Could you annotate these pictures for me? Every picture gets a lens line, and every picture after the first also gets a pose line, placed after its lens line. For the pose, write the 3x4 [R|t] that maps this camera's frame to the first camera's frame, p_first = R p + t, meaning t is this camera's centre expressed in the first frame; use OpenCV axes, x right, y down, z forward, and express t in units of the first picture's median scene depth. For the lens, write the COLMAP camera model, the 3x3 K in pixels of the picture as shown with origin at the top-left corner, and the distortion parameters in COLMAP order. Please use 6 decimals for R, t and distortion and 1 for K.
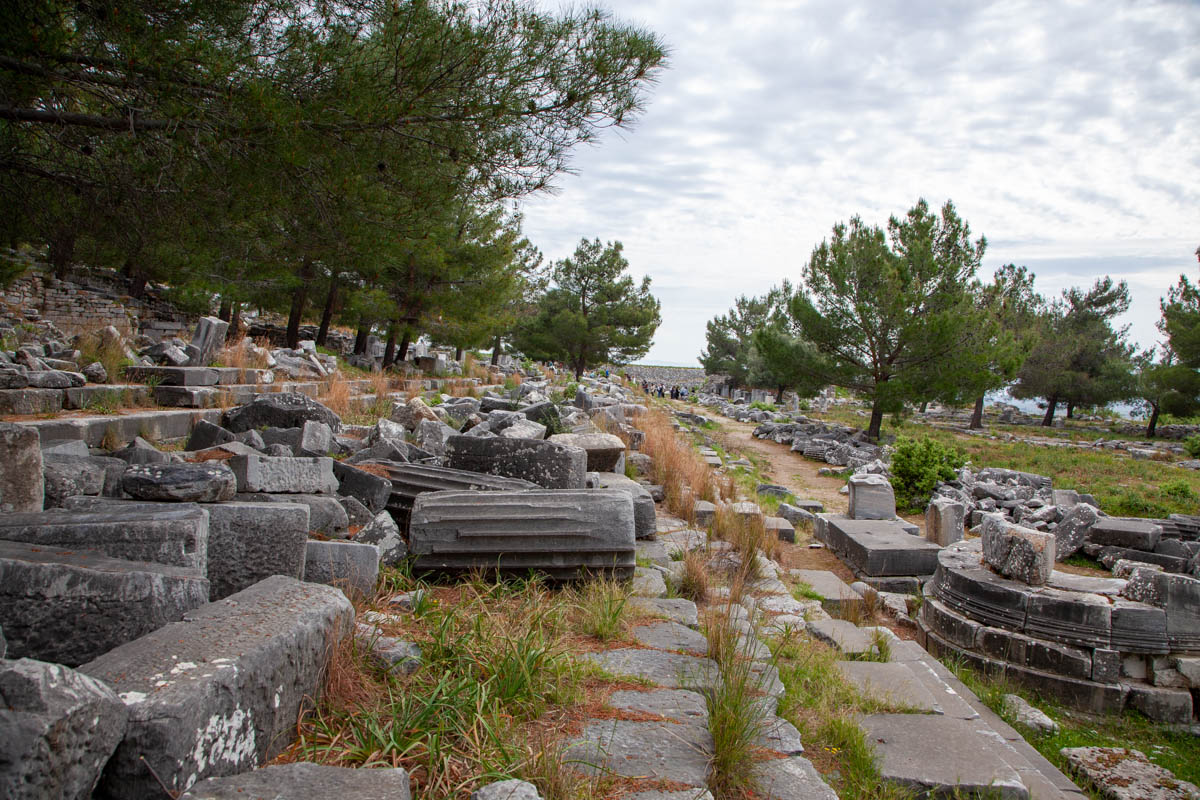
lens RADIAL K [[857.0, 0, 599.8], [0, 857.0, 383.8], [0, 0, 1]] dist [-0.104414, 0.102408]
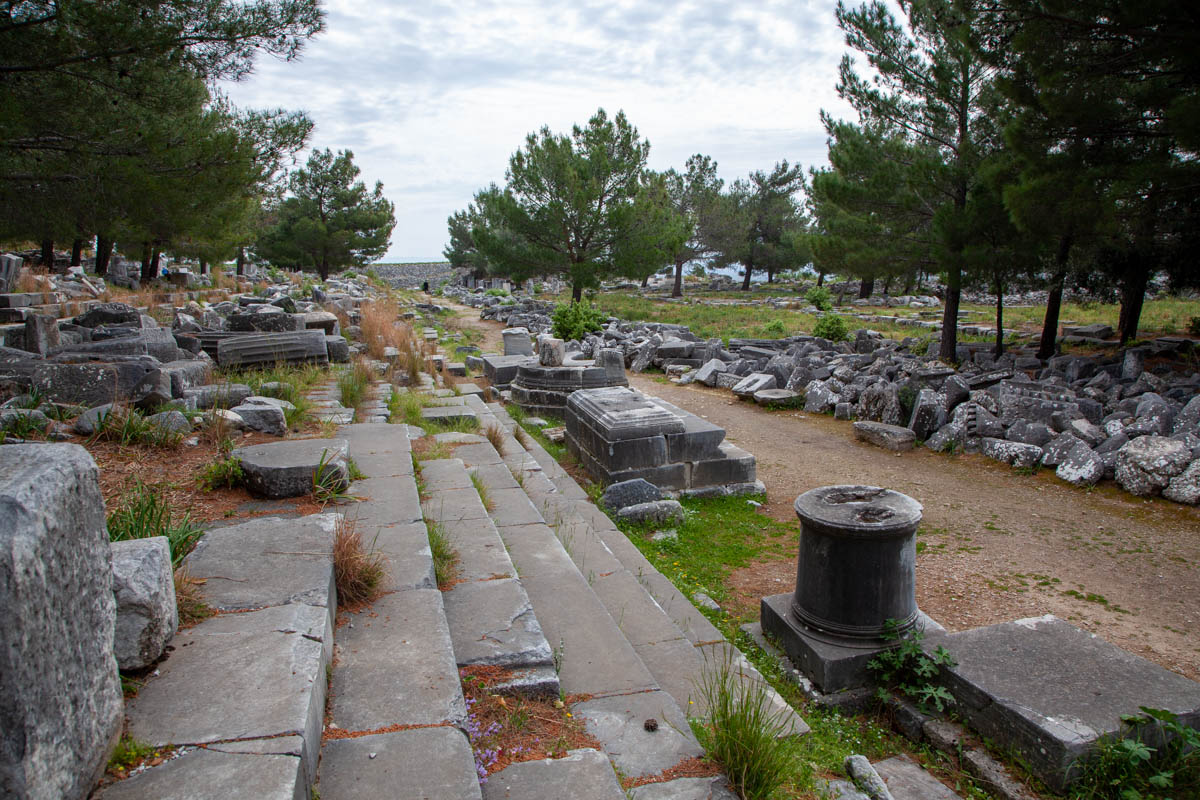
lens RADIAL K [[857.0, 0, 599.8], [0, 857.0, 383.8], [0, 0, 1]] dist [-0.104414, 0.102408]
pose [[0.958587, -0.108274, 0.263417, 0.013384], [0.074361, 0.987983, 0.135497, 0.002826], [-0.274922, -0.110297, 0.955119, -0.131827]]
